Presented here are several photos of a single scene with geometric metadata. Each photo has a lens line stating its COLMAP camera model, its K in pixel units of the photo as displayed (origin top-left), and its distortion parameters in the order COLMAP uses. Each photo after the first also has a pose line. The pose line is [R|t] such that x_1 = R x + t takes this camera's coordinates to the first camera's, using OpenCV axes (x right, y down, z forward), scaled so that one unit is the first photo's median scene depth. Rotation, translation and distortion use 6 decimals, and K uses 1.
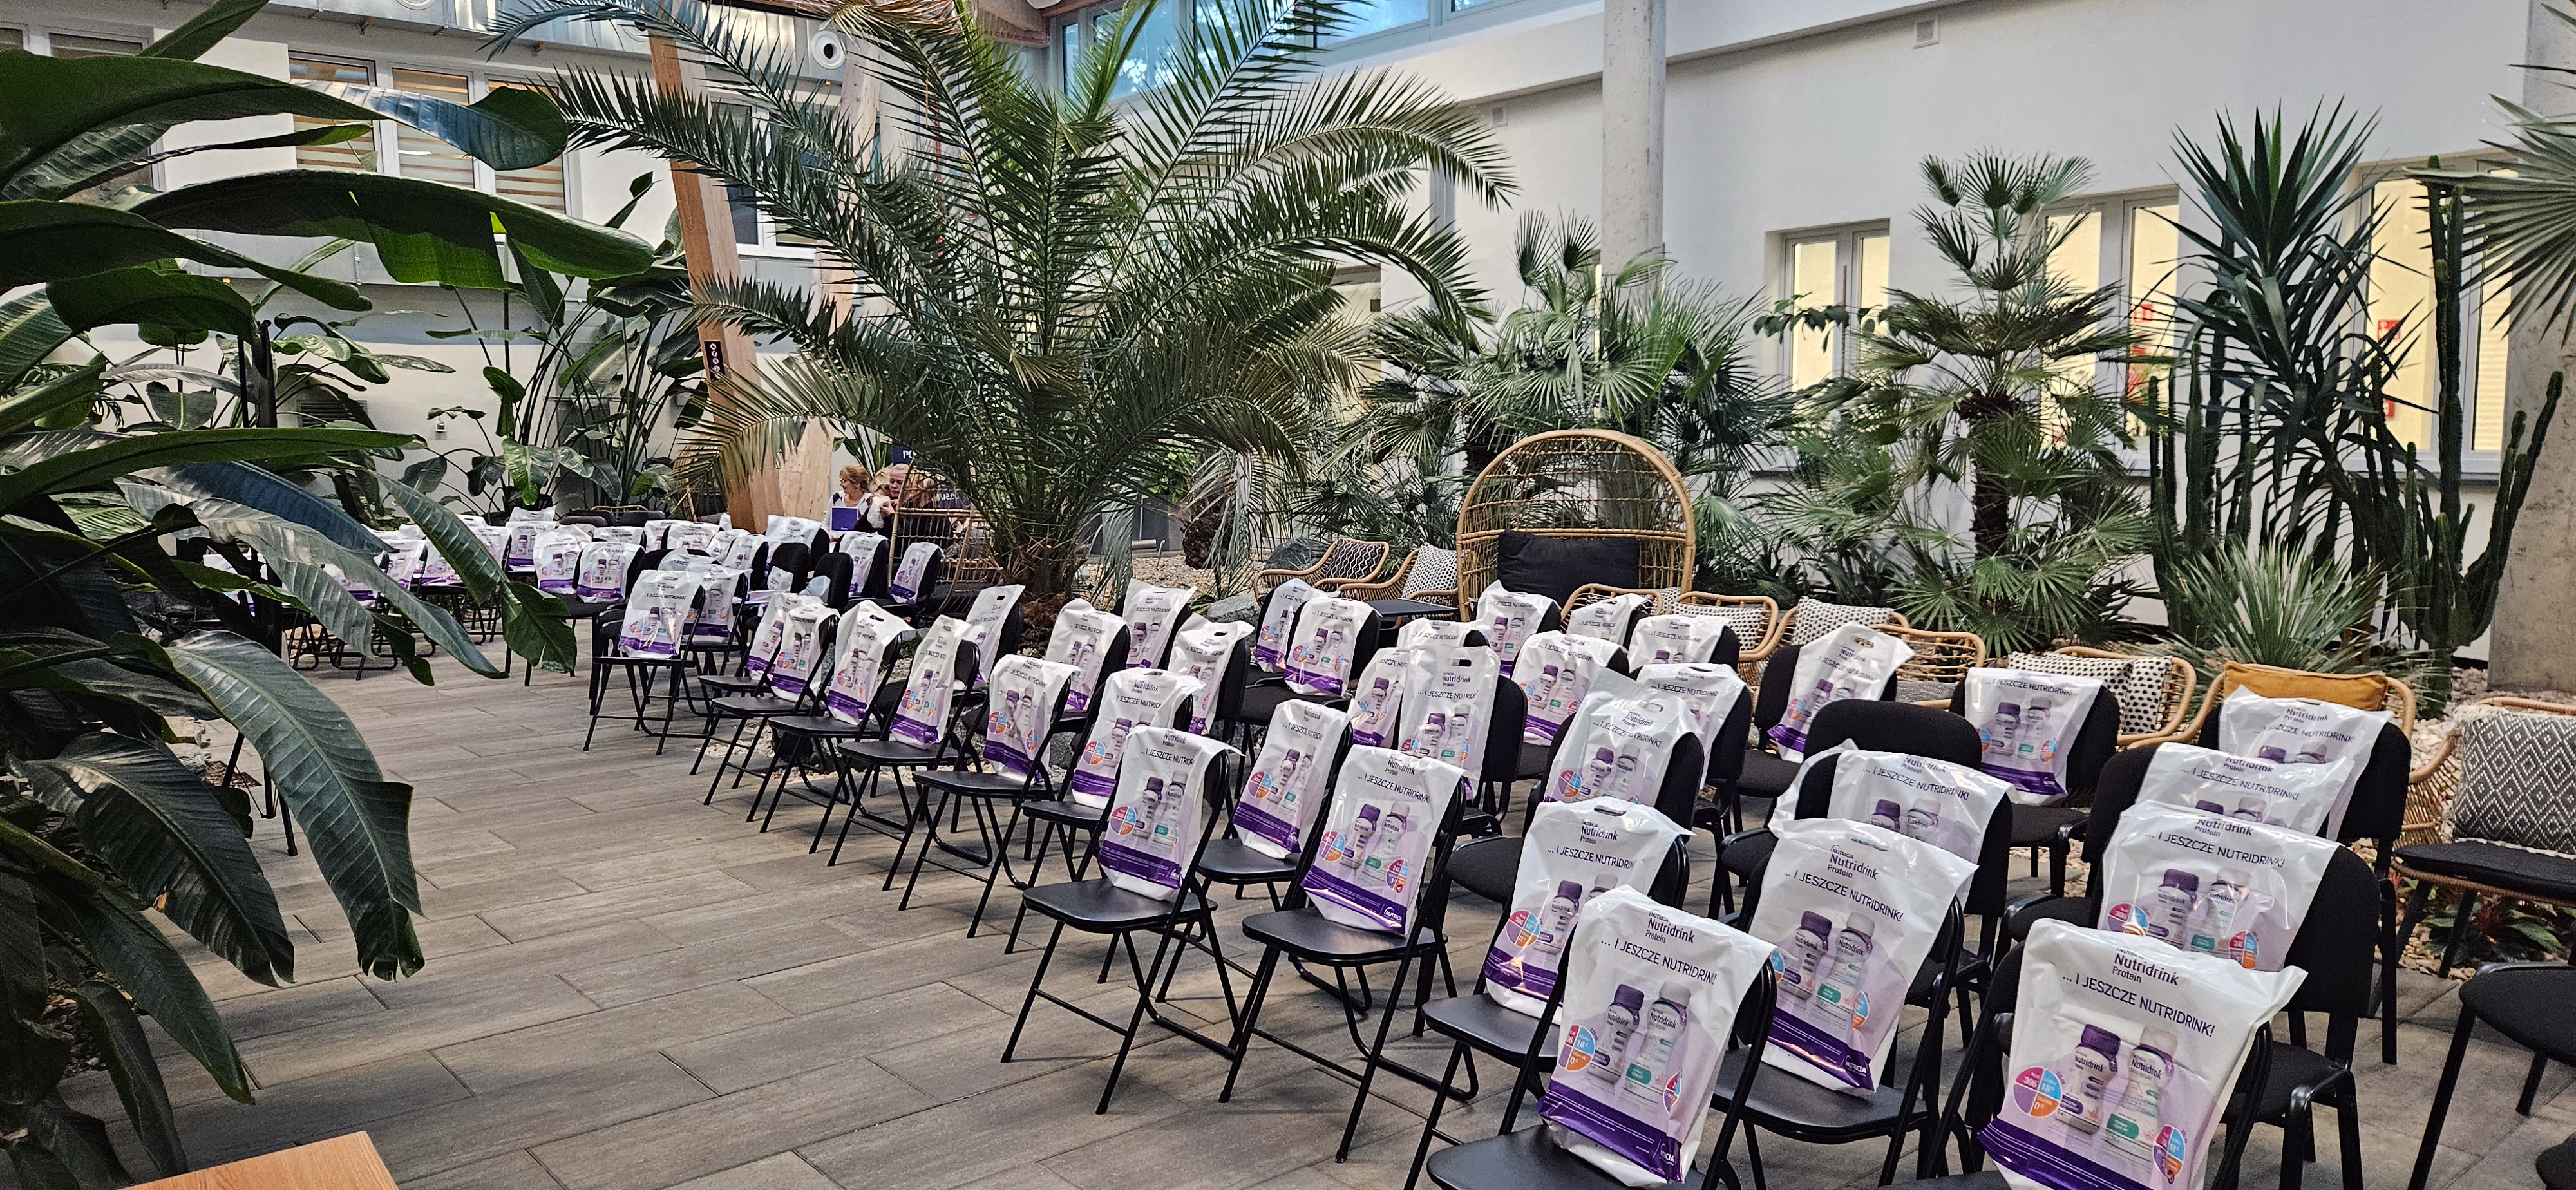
lens RADIAL K [[1745.9, 0, 1287.2], [0, 1745.9, 610.6], [0, 0, 1]] dist [0.054340, -0.033922]
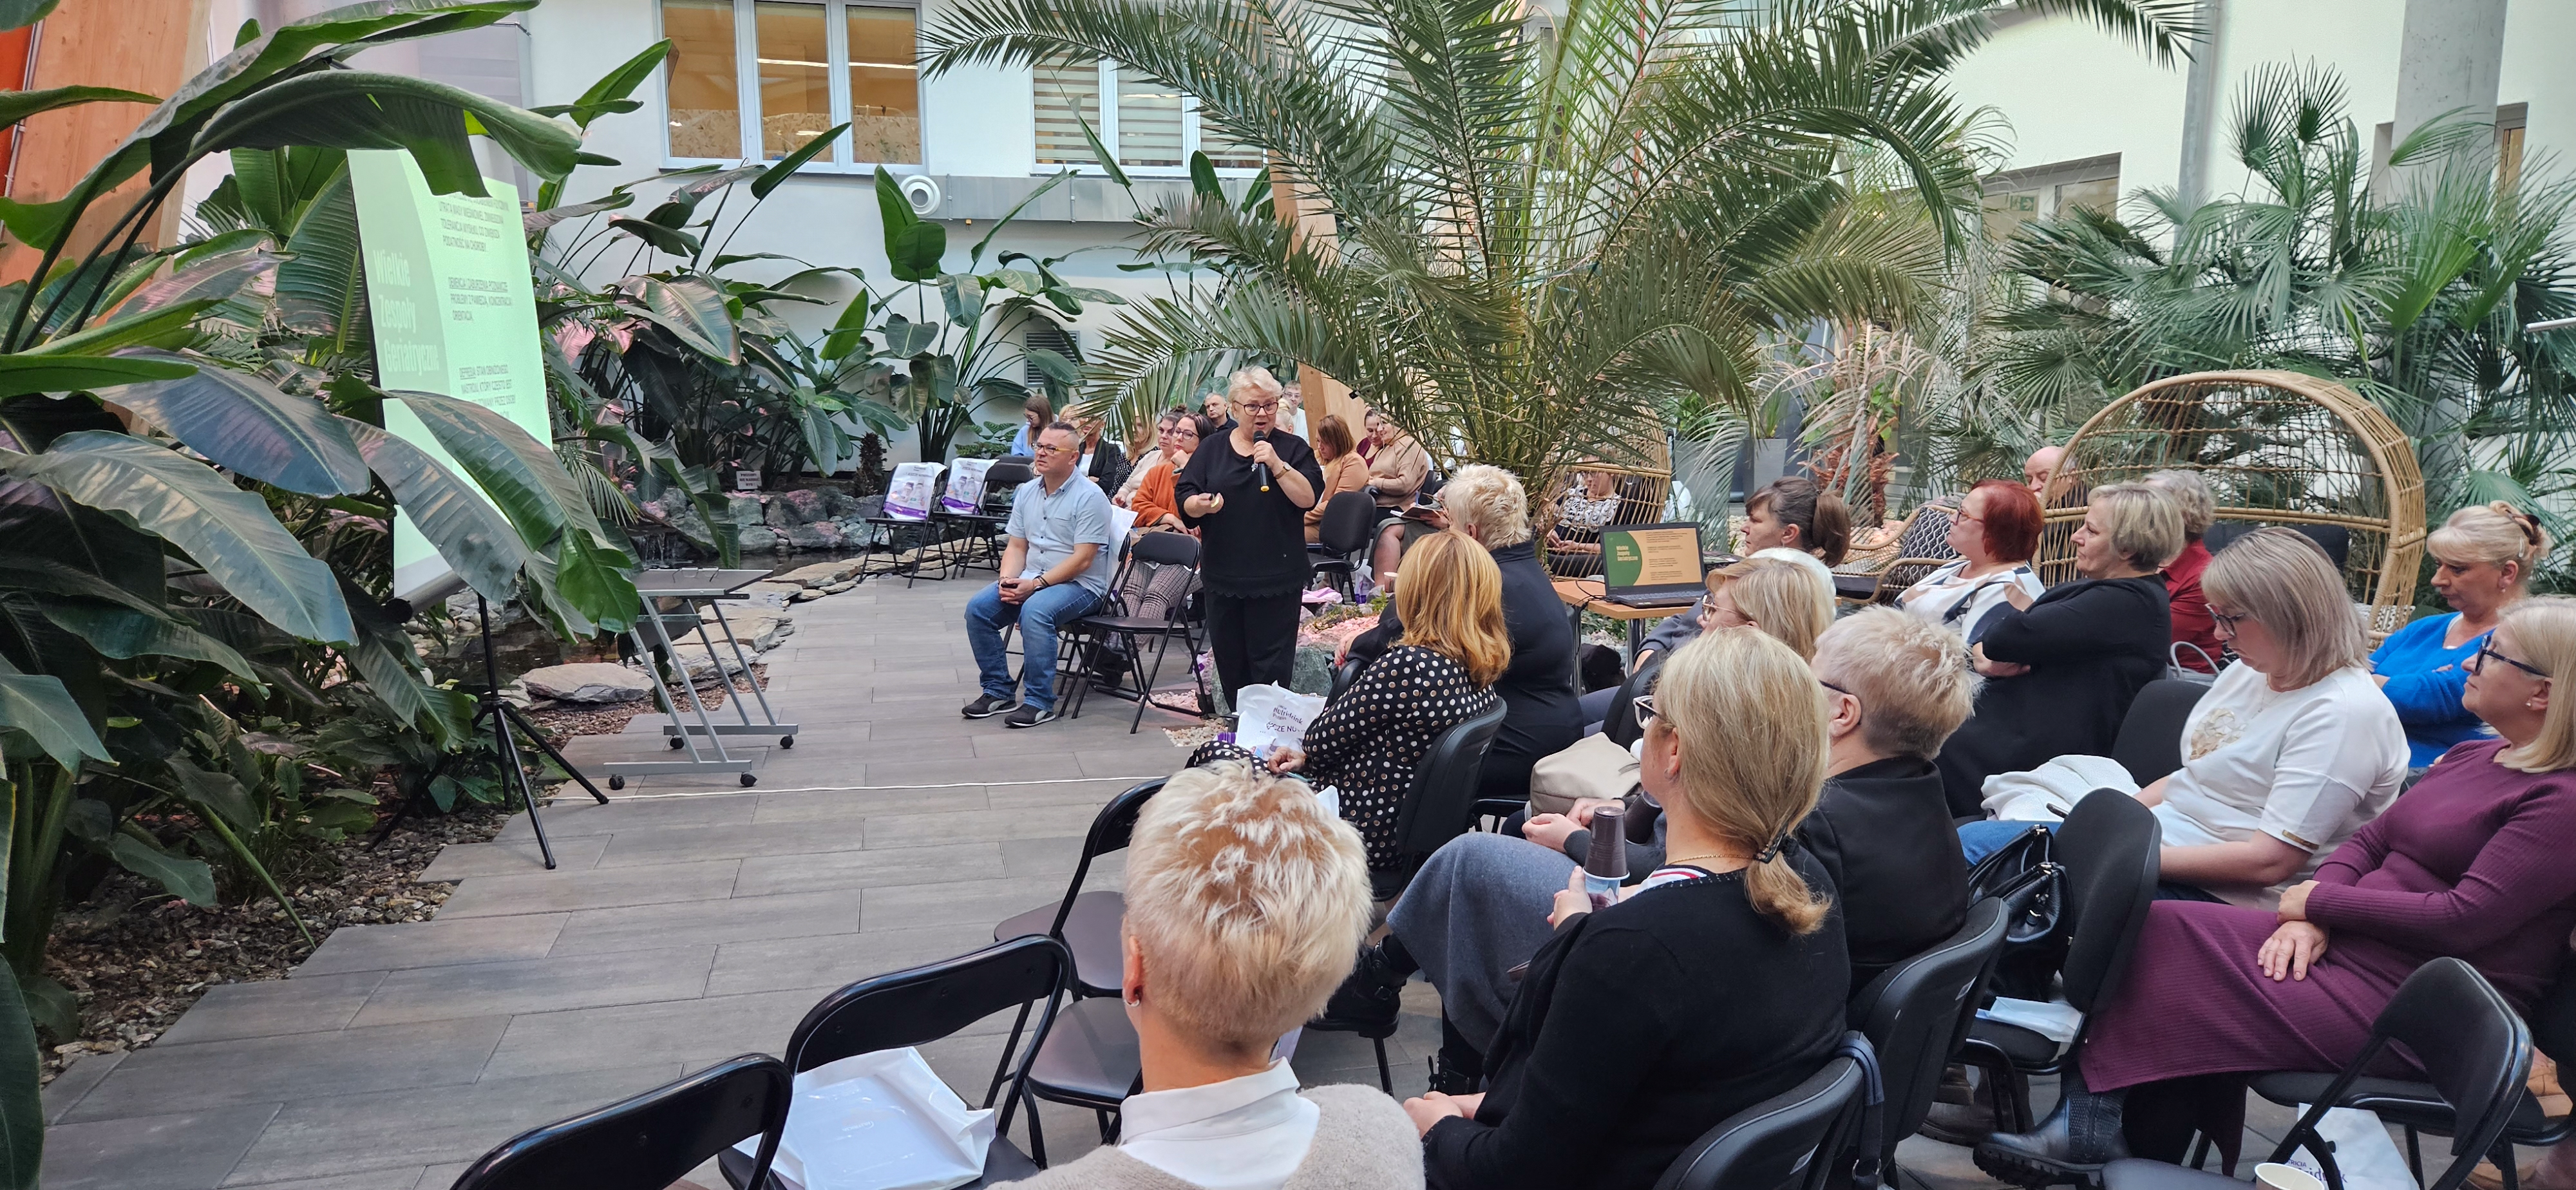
lens RADIAL K [[1745.9, 0, 1277.2], [0, 1745.9, 602.3], [0, 0, 1]] dist [0.054340, -0.033922]
pose [[0.887842, 0.073133, -0.454300, 0.093188], [-0.057688, 0.997190, 0.047786, -0.012820], [0.456518, -0.016219, 0.889566, 0.113007]]
